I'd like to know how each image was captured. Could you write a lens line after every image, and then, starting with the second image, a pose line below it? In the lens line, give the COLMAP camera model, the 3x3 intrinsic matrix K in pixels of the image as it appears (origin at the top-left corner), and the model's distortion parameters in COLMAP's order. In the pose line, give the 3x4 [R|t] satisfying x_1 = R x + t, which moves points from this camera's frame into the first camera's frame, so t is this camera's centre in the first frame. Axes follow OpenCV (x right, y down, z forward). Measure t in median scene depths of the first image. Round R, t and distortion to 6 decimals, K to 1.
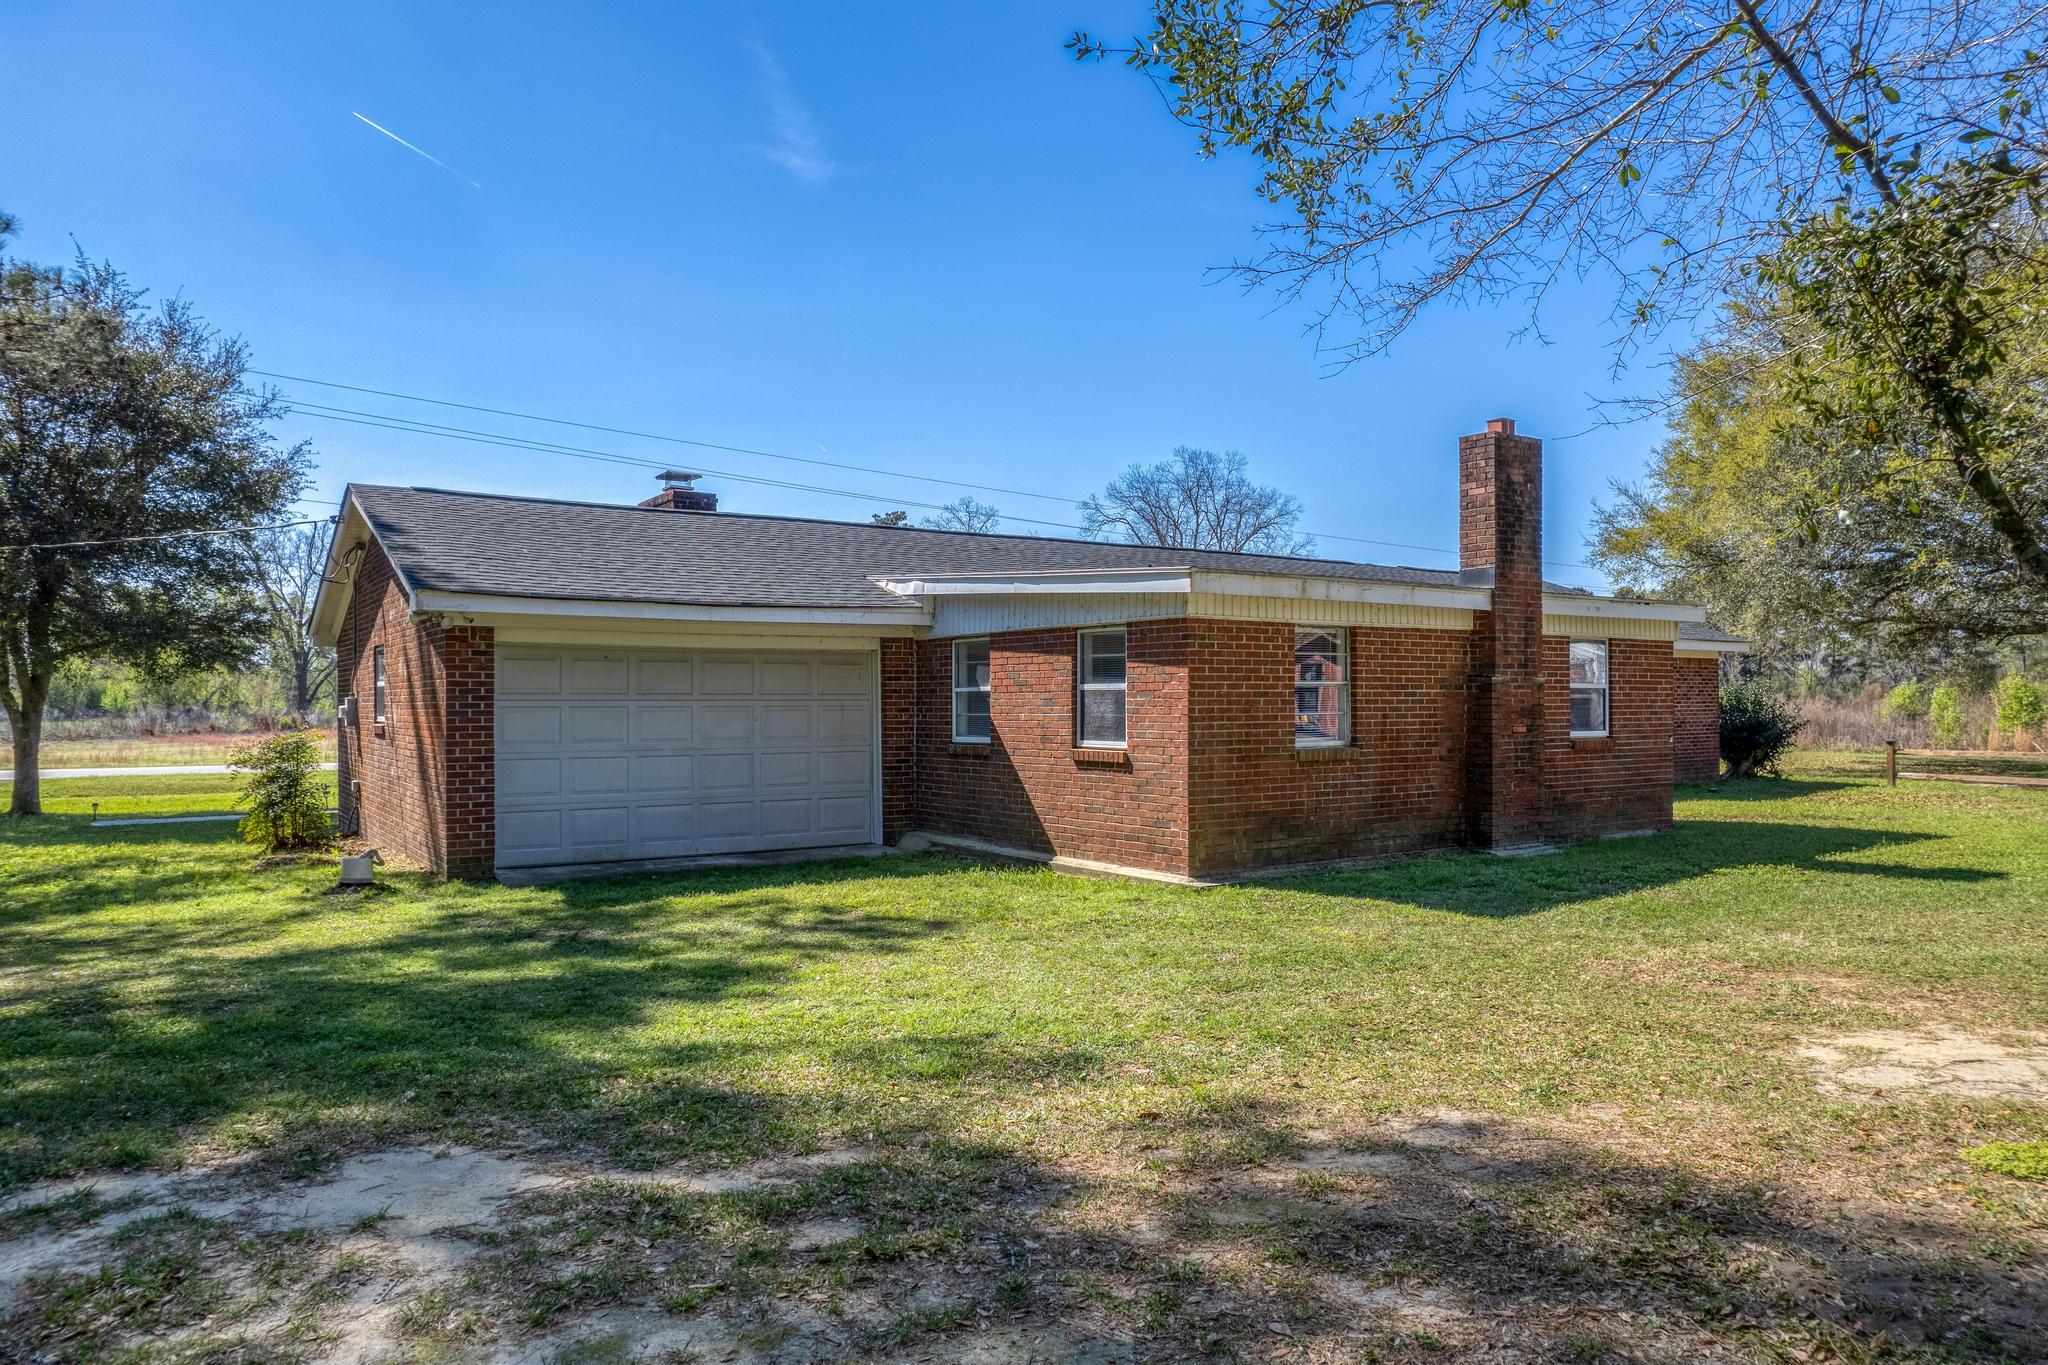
lens RADIAL K [[1329.8, 0, 1029.7], [0, 1329.8, 715.4], [0, 0, 1]] dist [-0.073629, 0.065503]
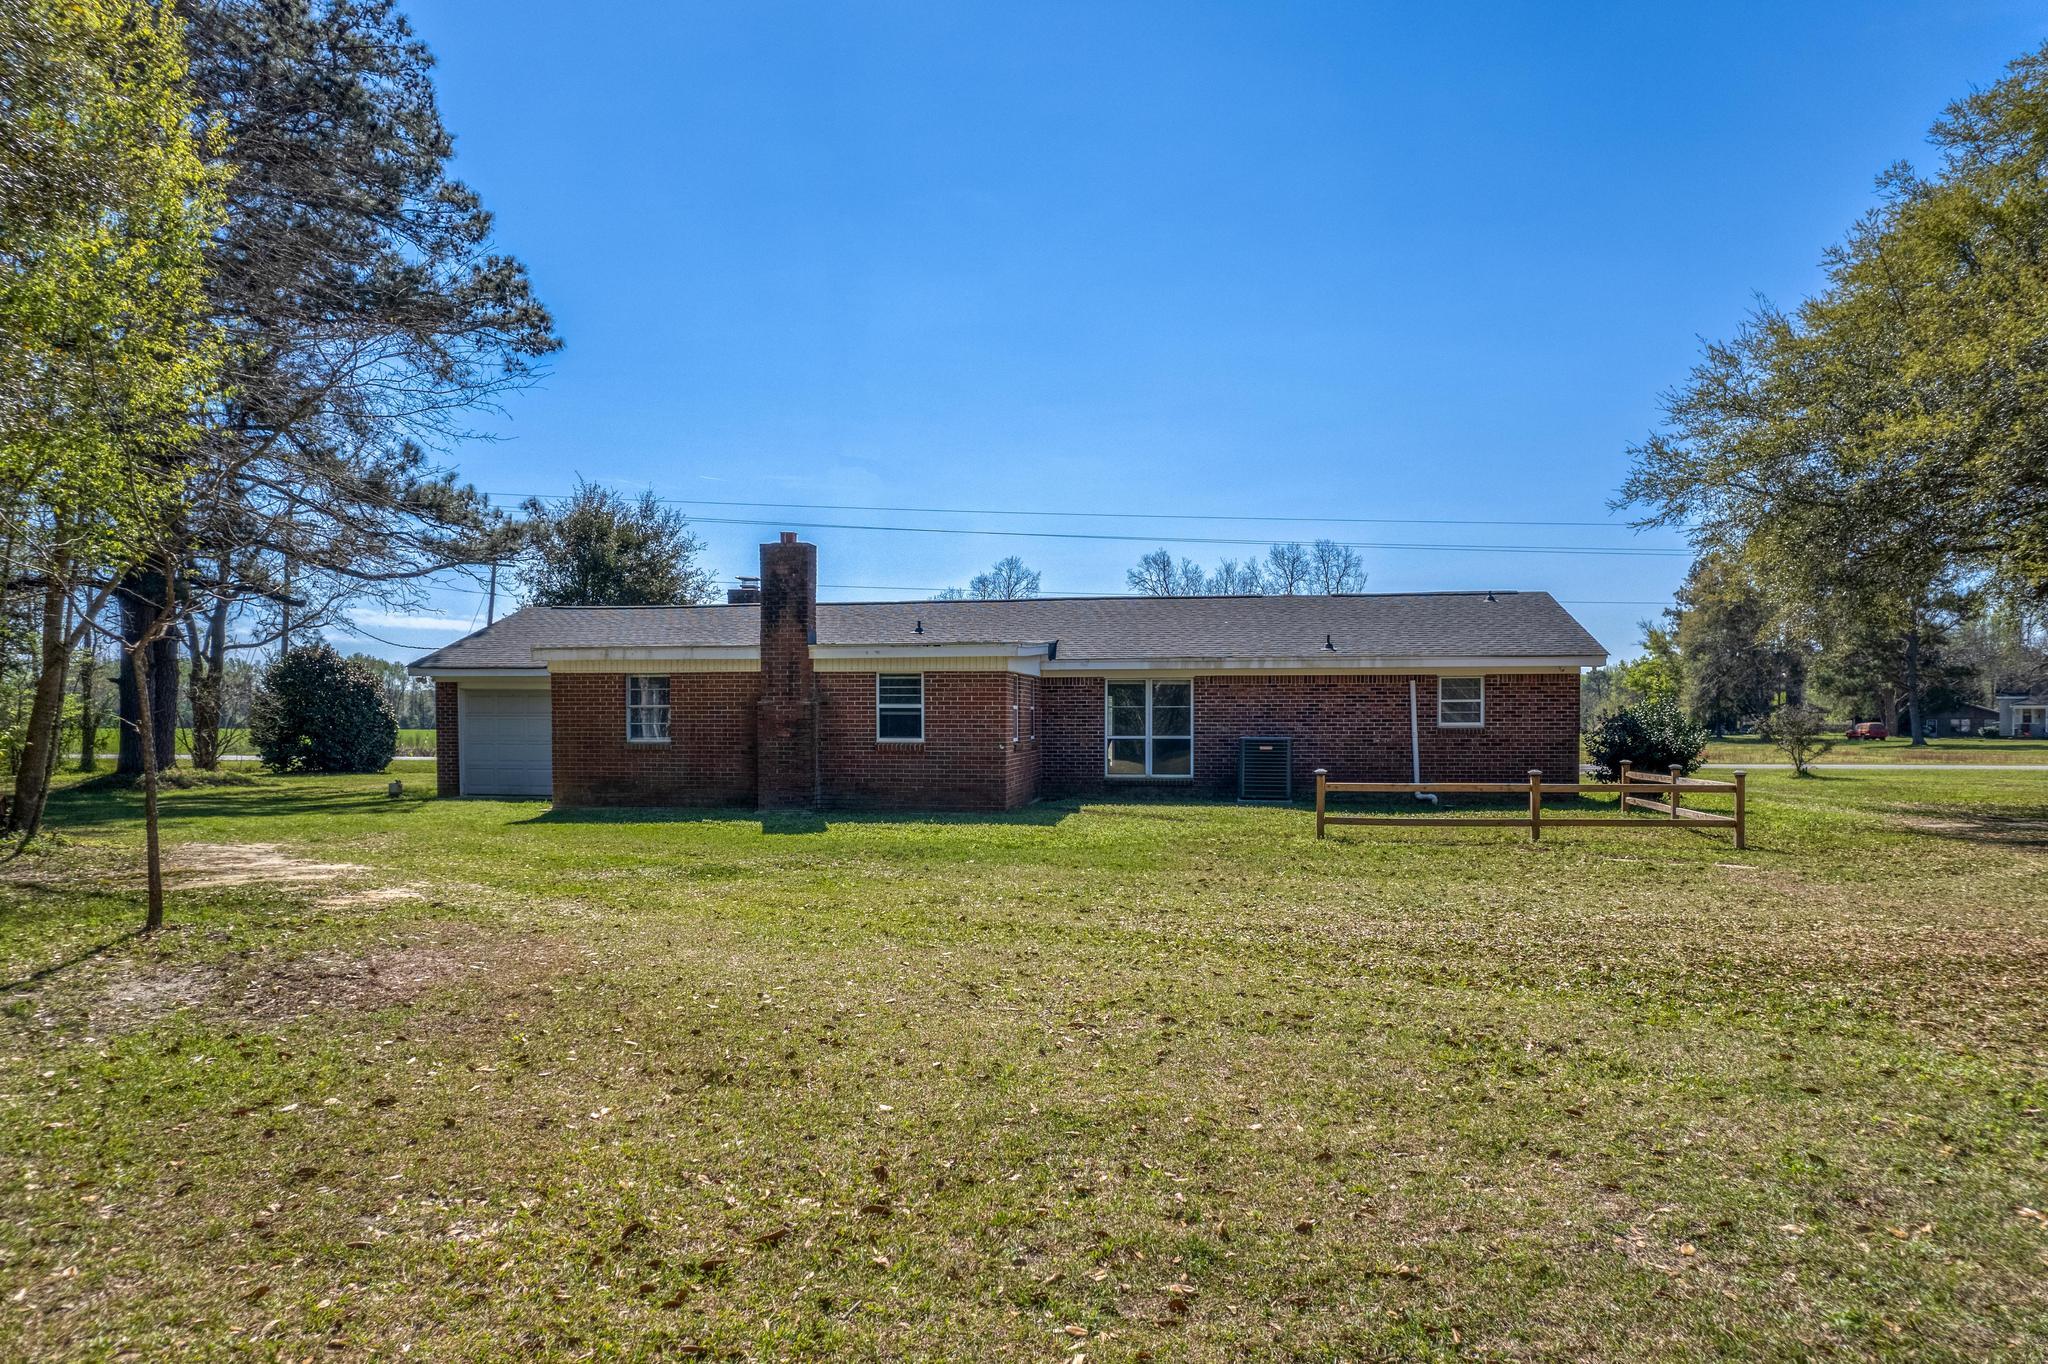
lens RADIAL K [[1329.8, 0, 1029.7], [0, 1329.8, 714.9], [0, 0, 1]] dist [-0.073629, 0.065503]
pose [[0.682483, 0.001663, -0.730900, 1.558896], [-0.008064, 0.999954, -0.005254, -0.006690], [0.730857, 0.009479, 0.682464, 0.144492]]
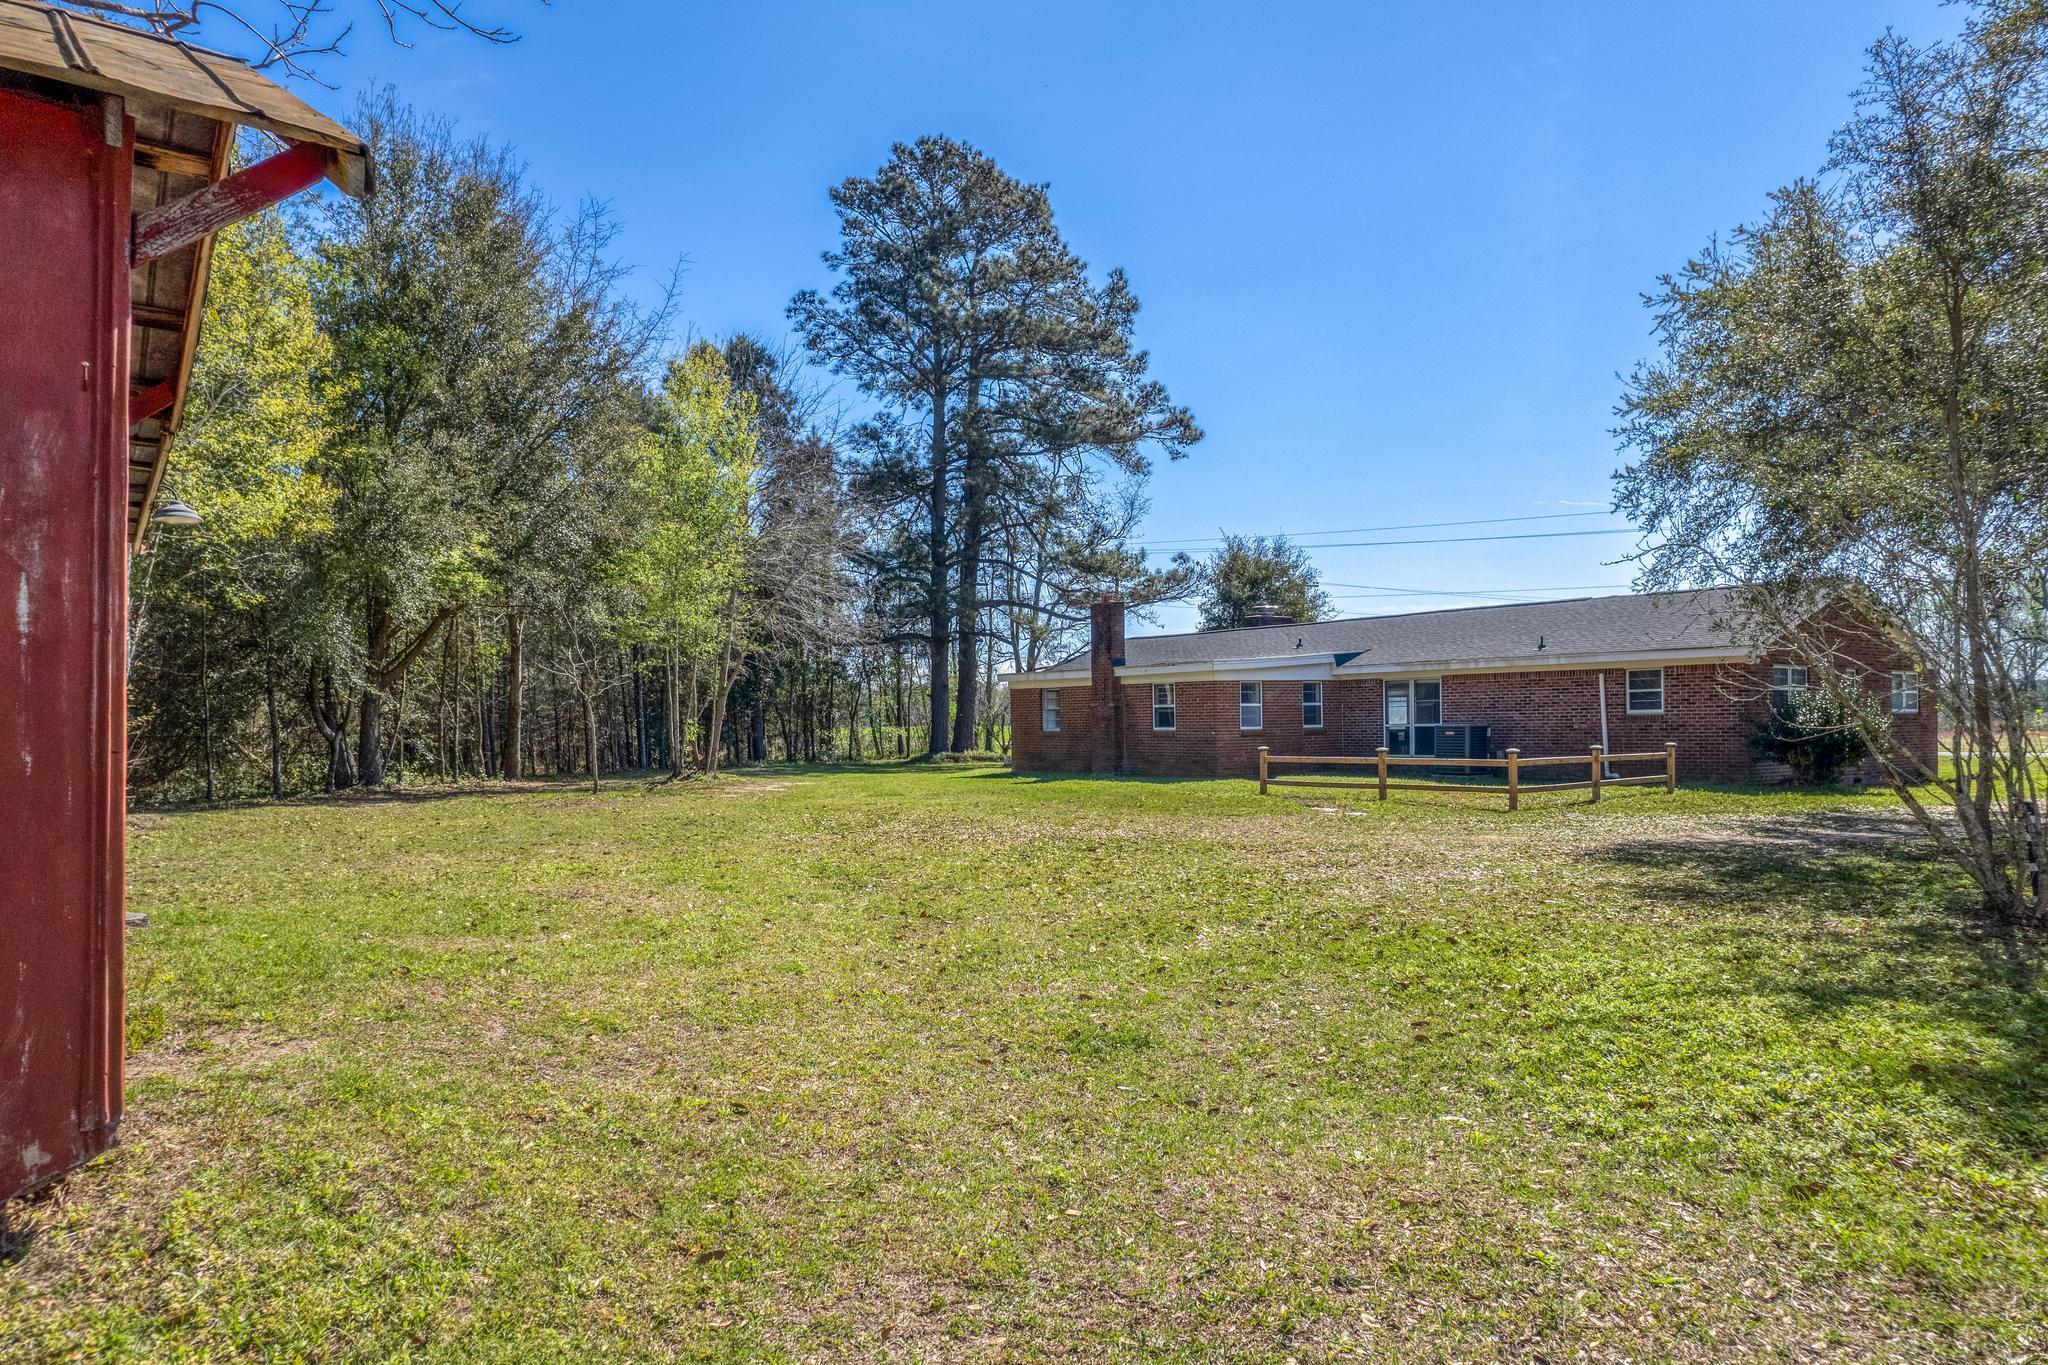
lens RADIAL K [[1329.8, 0, 1029.7], [0, 1329.8, 715.4], [0, 0, 1]] dist [-0.073629, 0.065503]
pose [[-0.015242, 0.002066, -0.999882, 2.574901], [0.007996, 0.999966, 0.001944, -0.013084], [0.999852, -0.007965, -0.015258, 0.842770]]
